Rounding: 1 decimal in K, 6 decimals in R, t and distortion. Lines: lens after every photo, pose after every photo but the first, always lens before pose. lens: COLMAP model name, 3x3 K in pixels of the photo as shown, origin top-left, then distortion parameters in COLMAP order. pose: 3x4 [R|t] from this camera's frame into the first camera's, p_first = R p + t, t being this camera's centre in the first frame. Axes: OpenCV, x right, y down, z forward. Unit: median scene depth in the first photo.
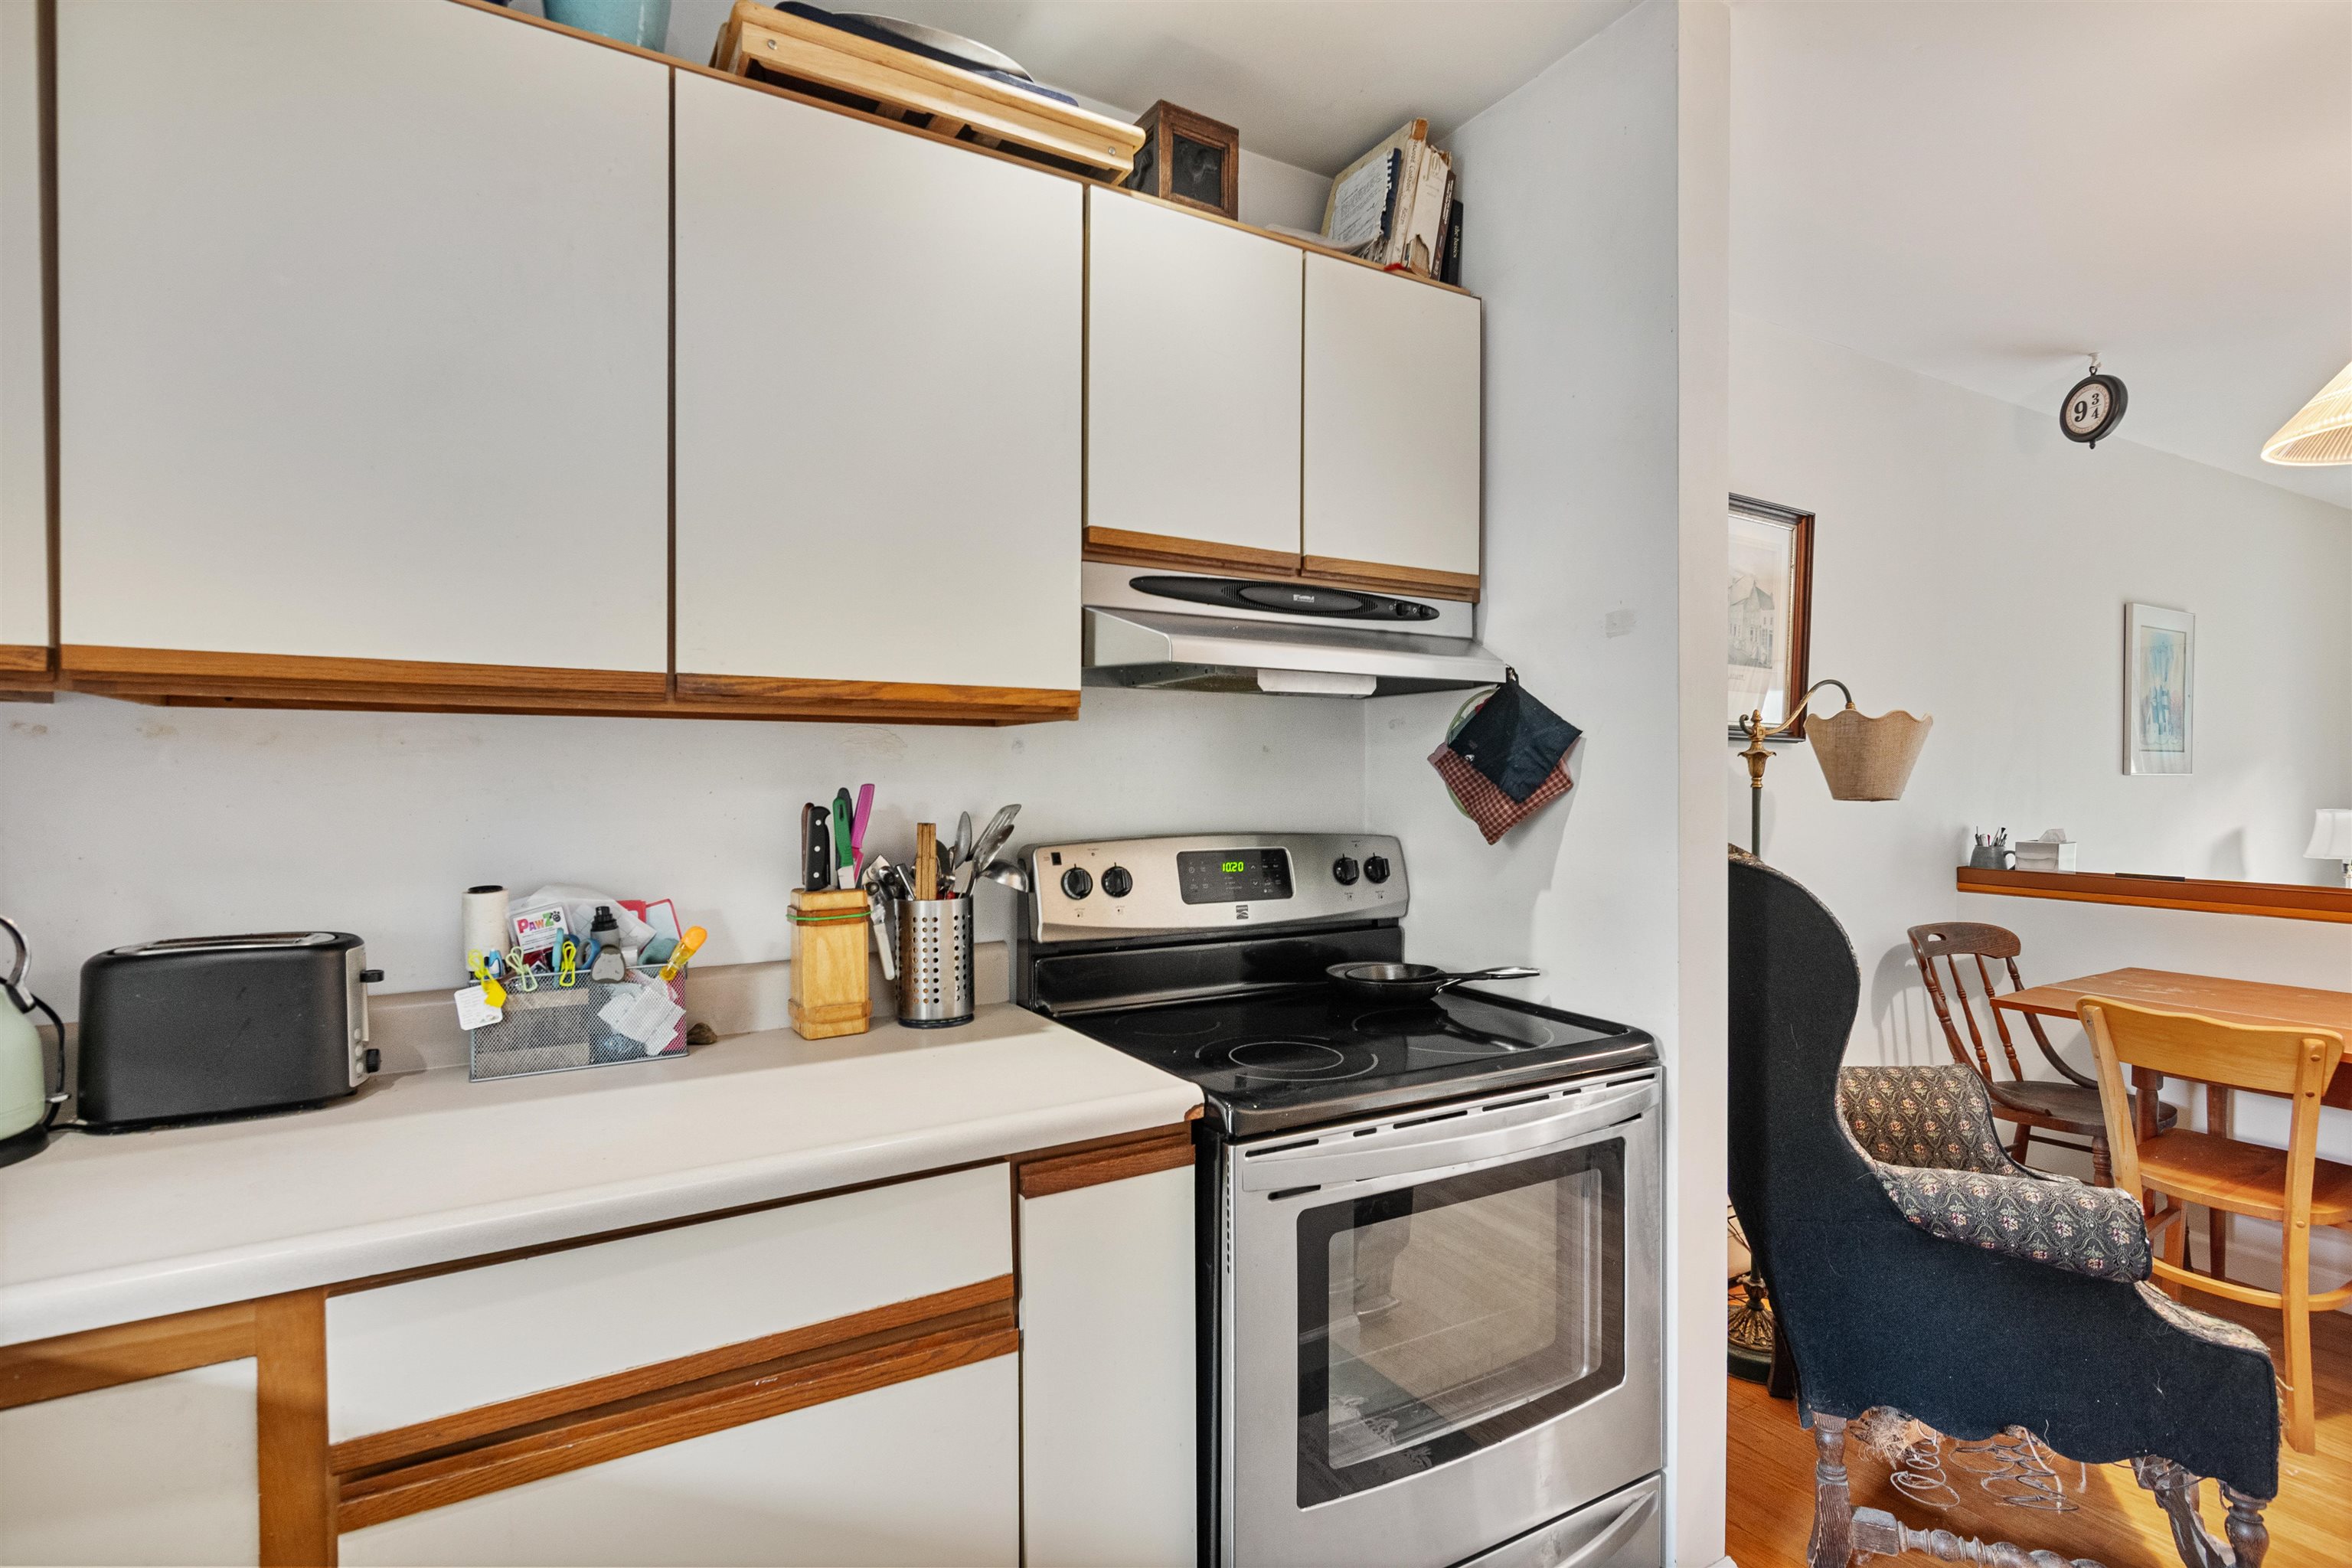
lens RADIAL K [[1138.6, 0, 1173.1], [0, 1138.6, 789.9], [0, 0, 1]] dist [0.000675, 0.000219]
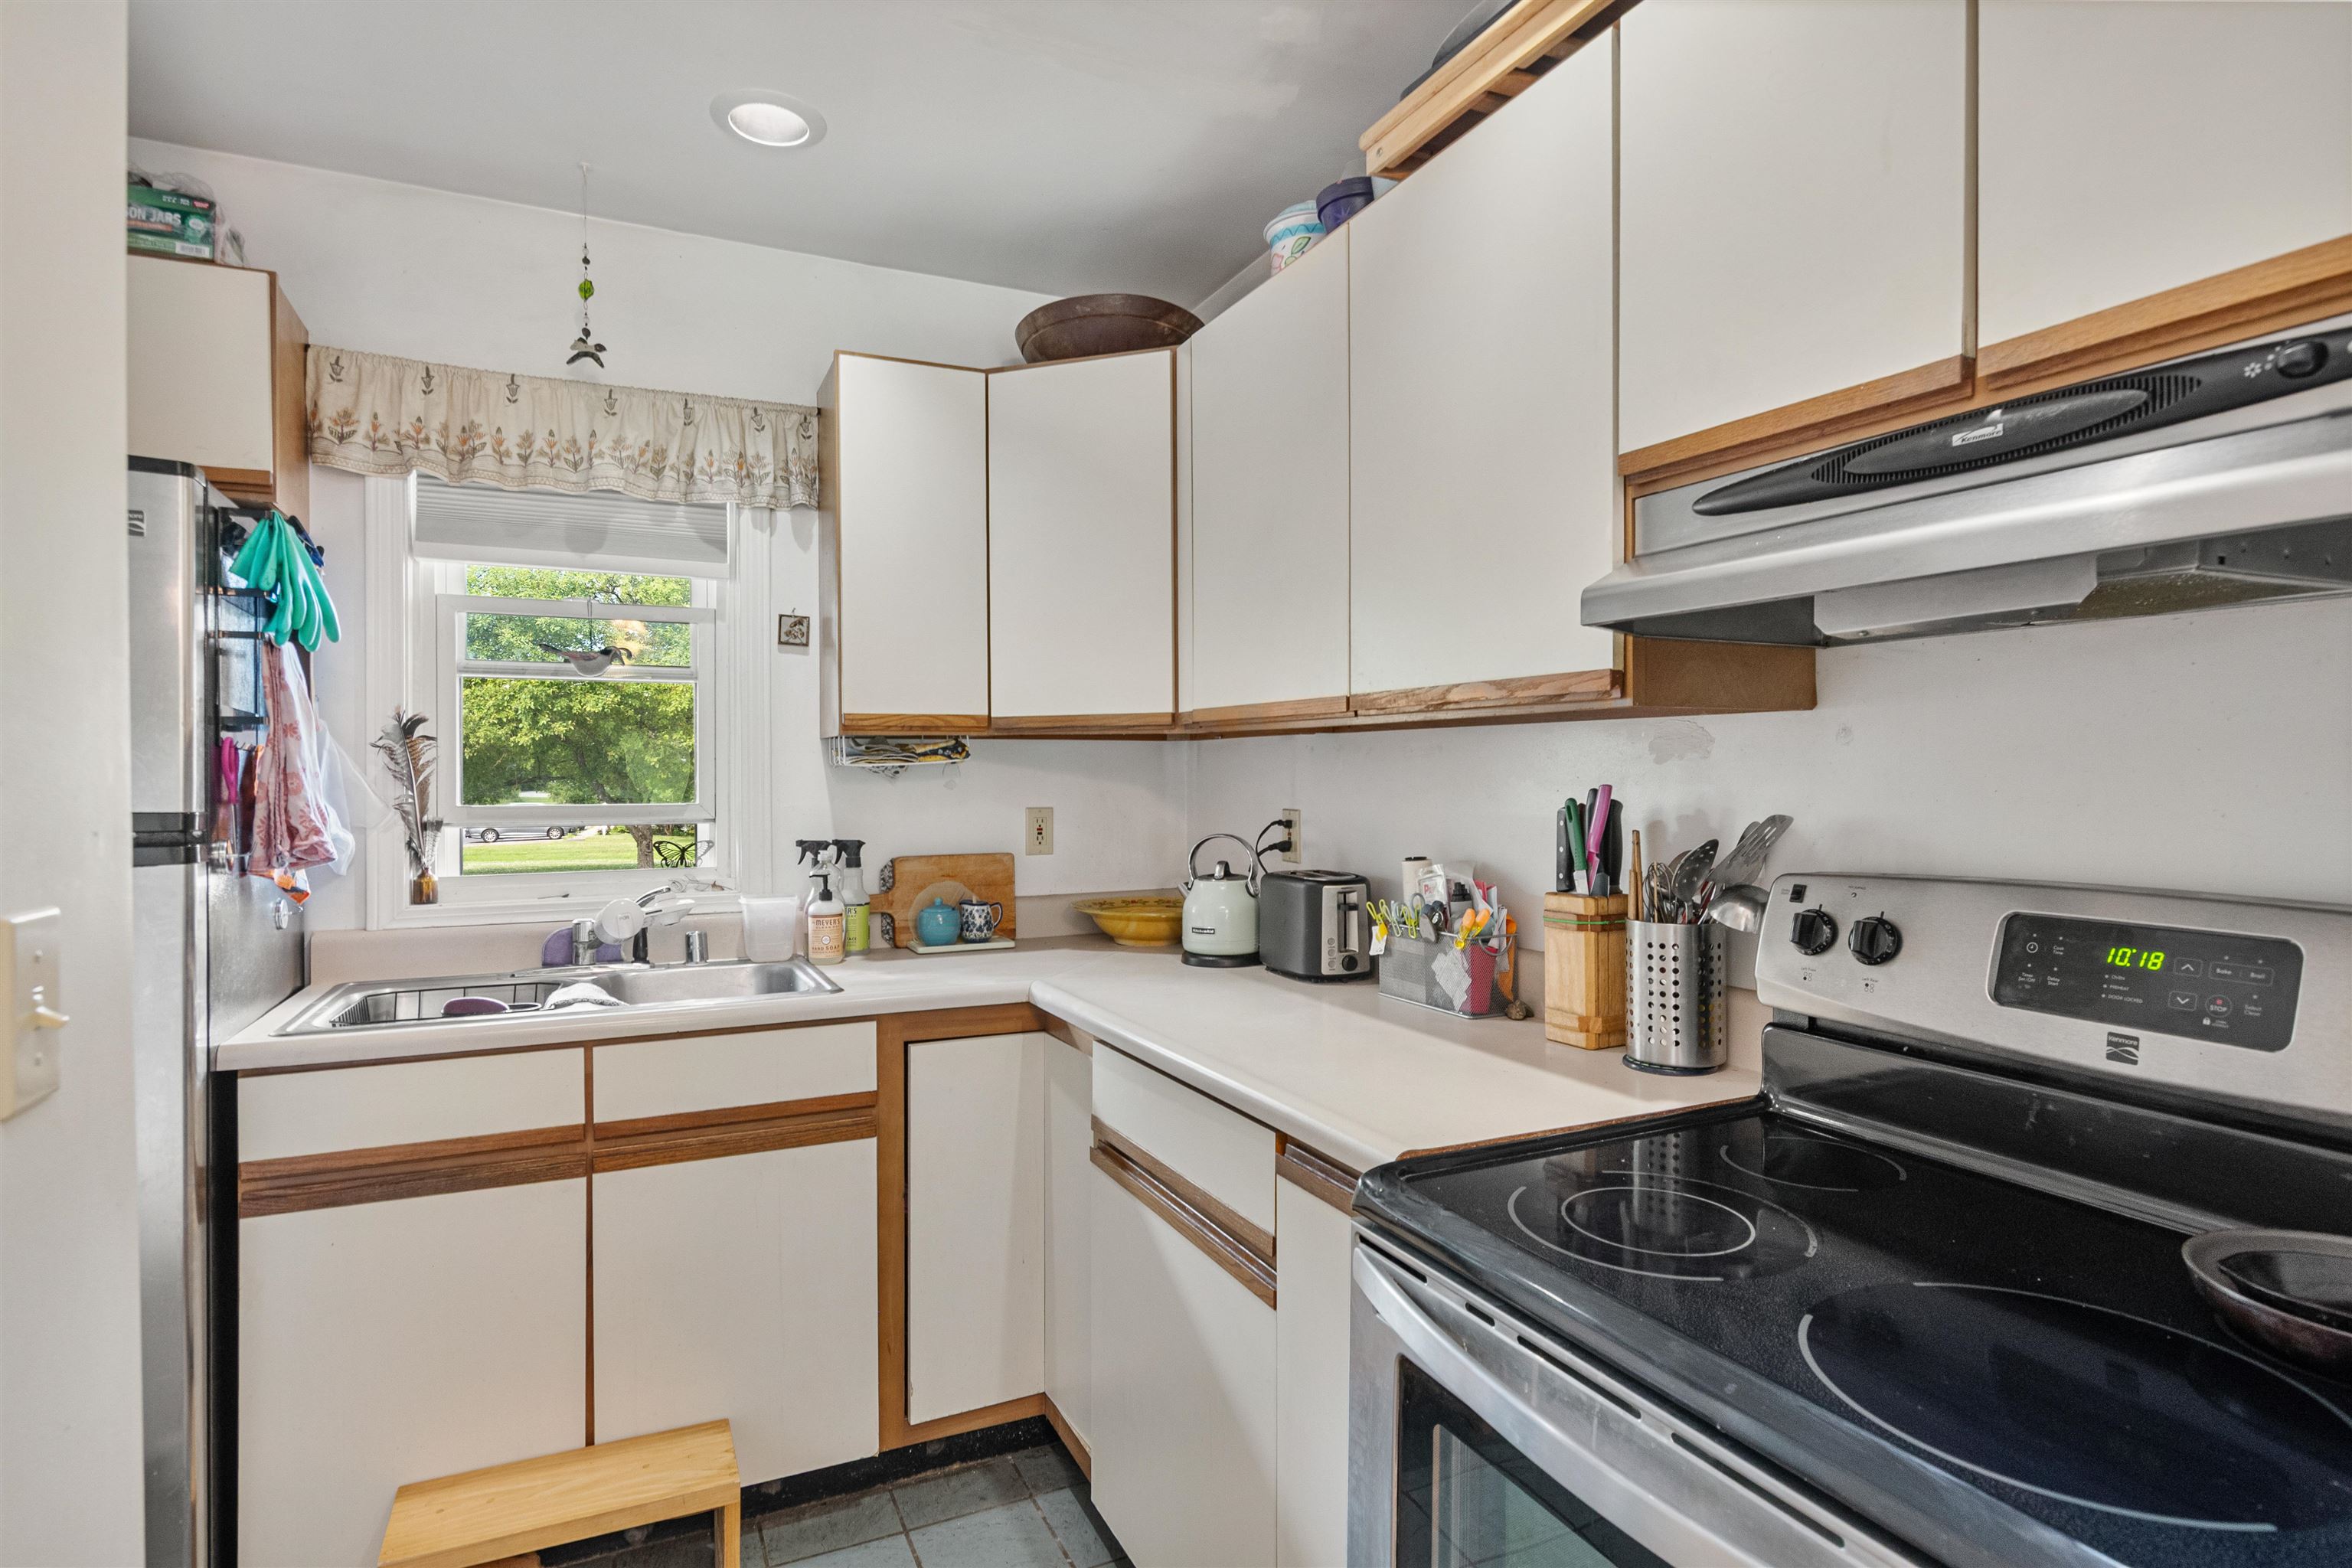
lens RADIAL K [[1208.8, 0, 1168.3], [0, 1208.8, 785.2], [0, 0, 1]] dist [-0.001009, 0.000078]
pose [[-0.091418, 0.011902, -0.995741, 0.730599], [-0.011495, 0.999849, 0.013007, -0.013437], [0.995746, 0.012636, -0.091268, 0.722473]]
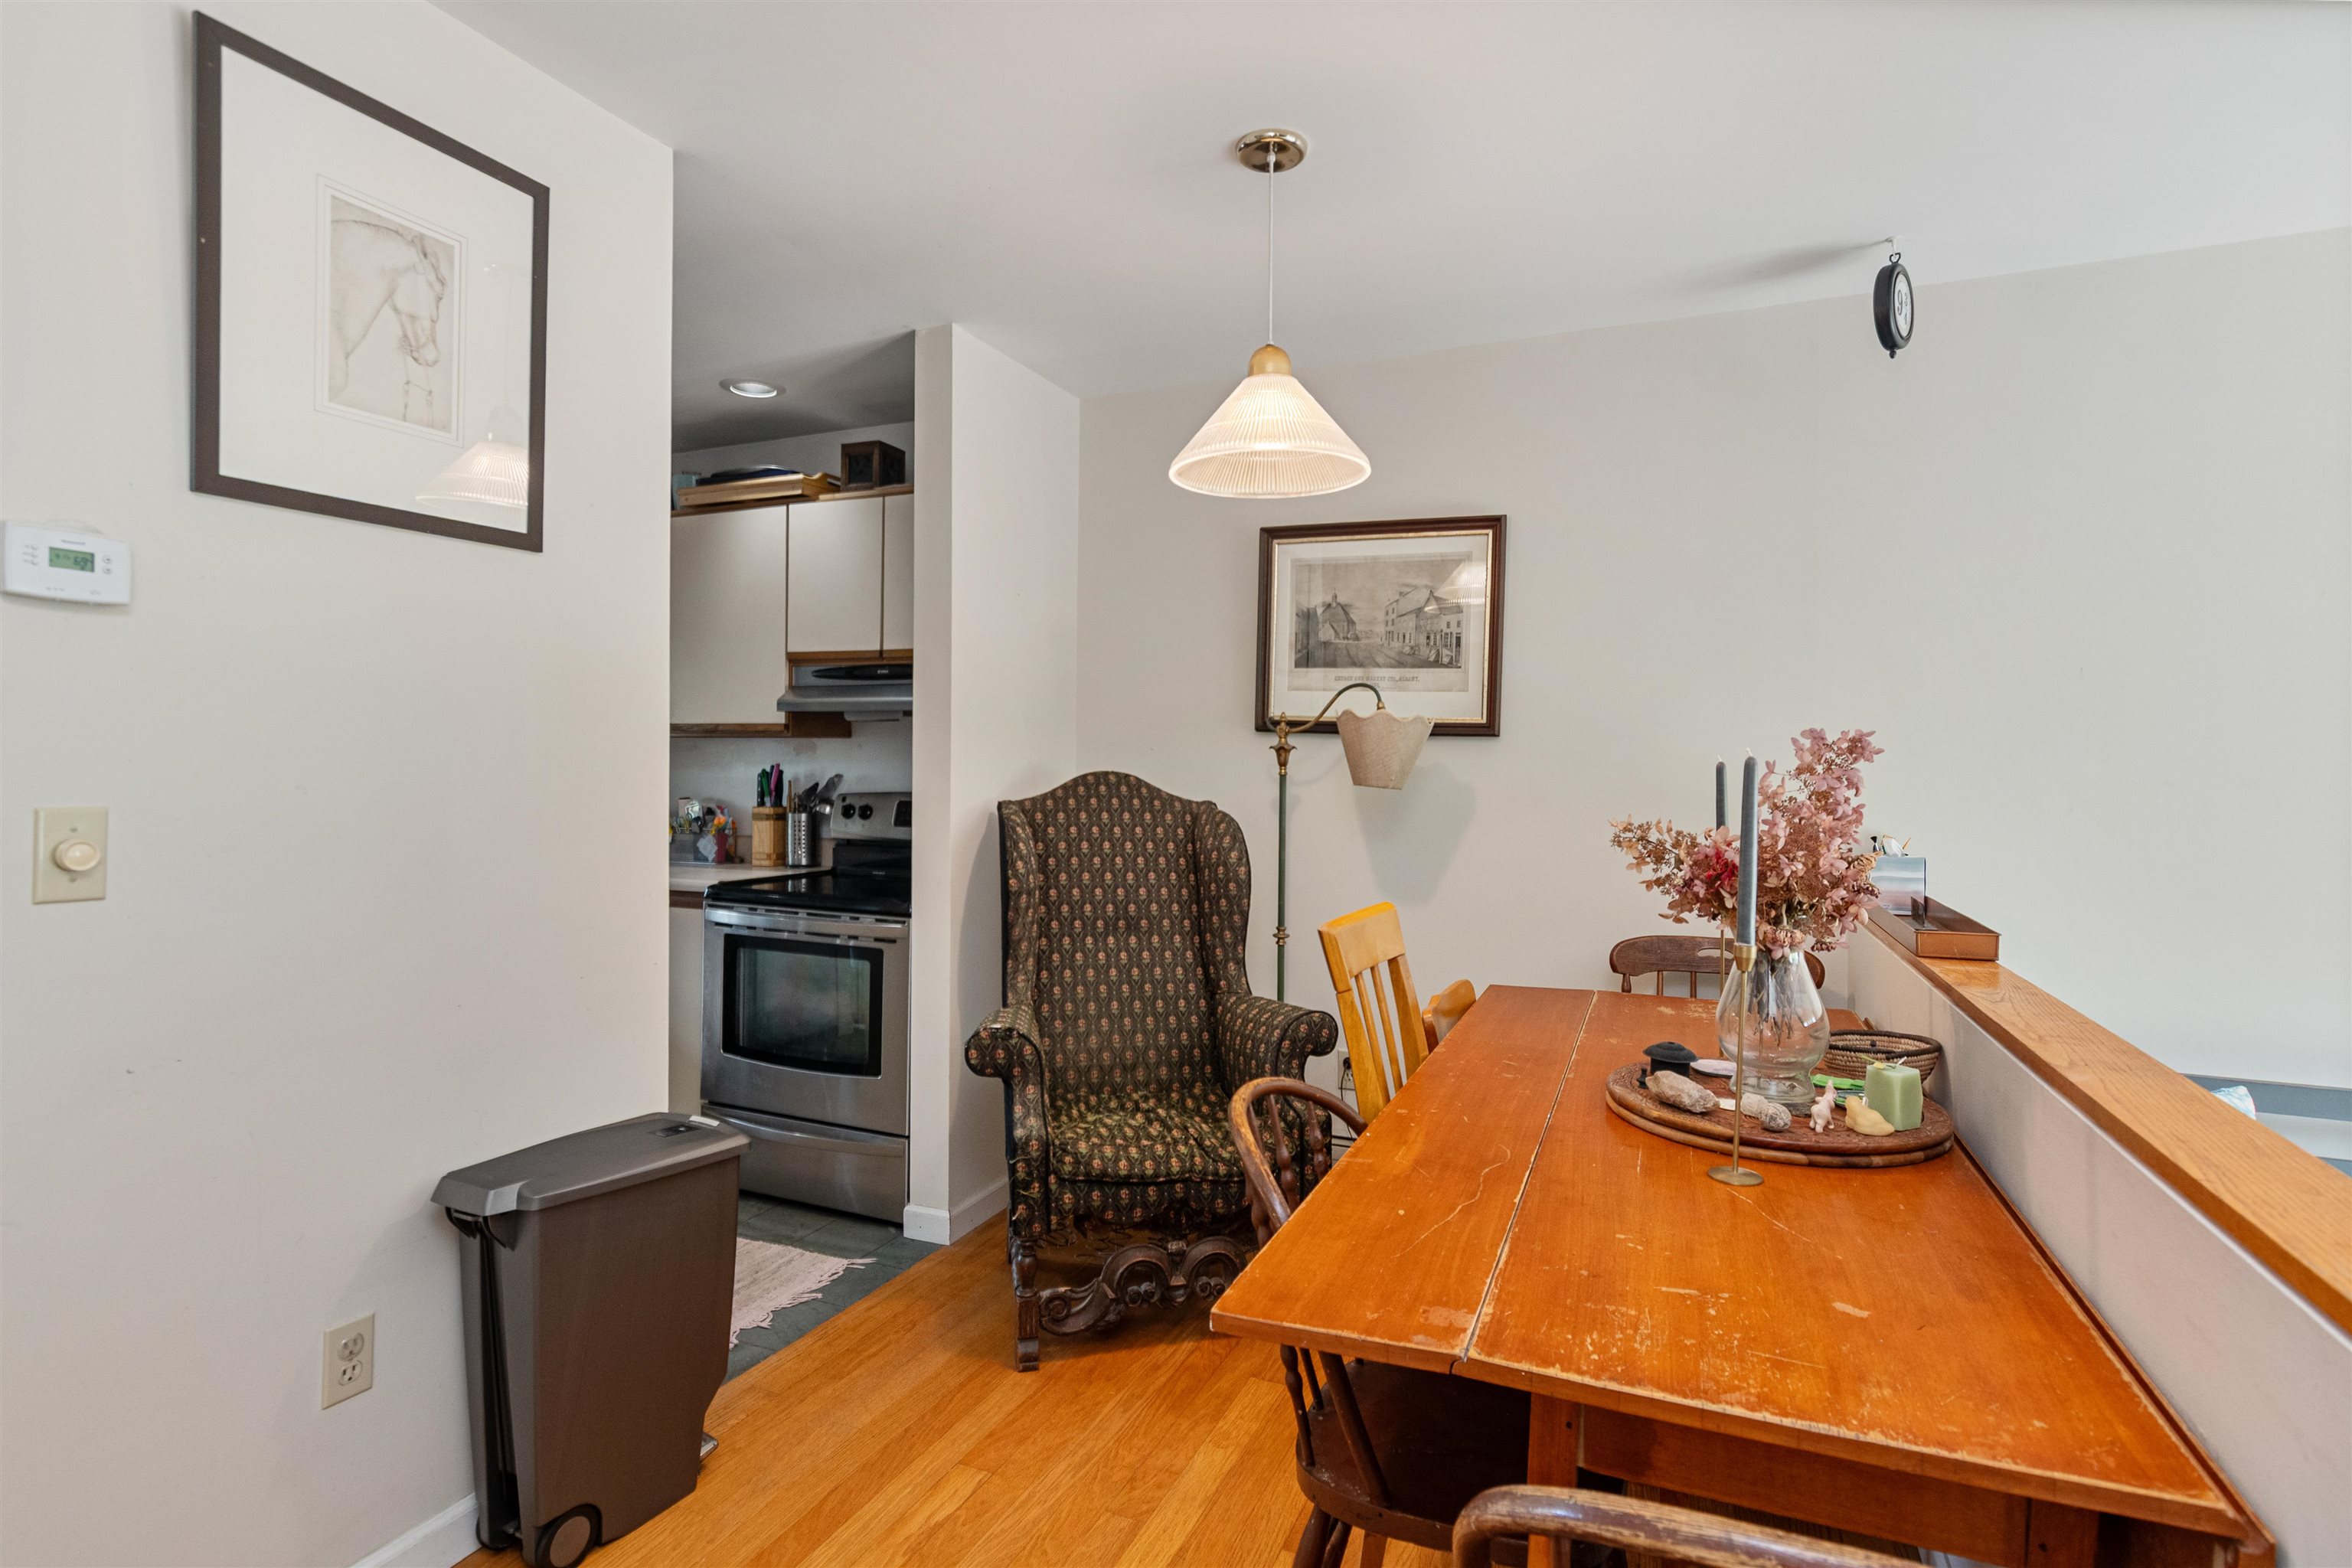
lens RADIAL K [[1166.8, 0, 1174.6], [0, 1166.8, 782.3], [0, 0, 1]] dist [-0.000798, 0.000184]
pose [[0.586274, 0.018348, -0.809905, 2.174394], [-0.021315, 0.999747, 0.007220, -0.000765], [0.809832, 0.013031, 0.586517, 0.232335]]
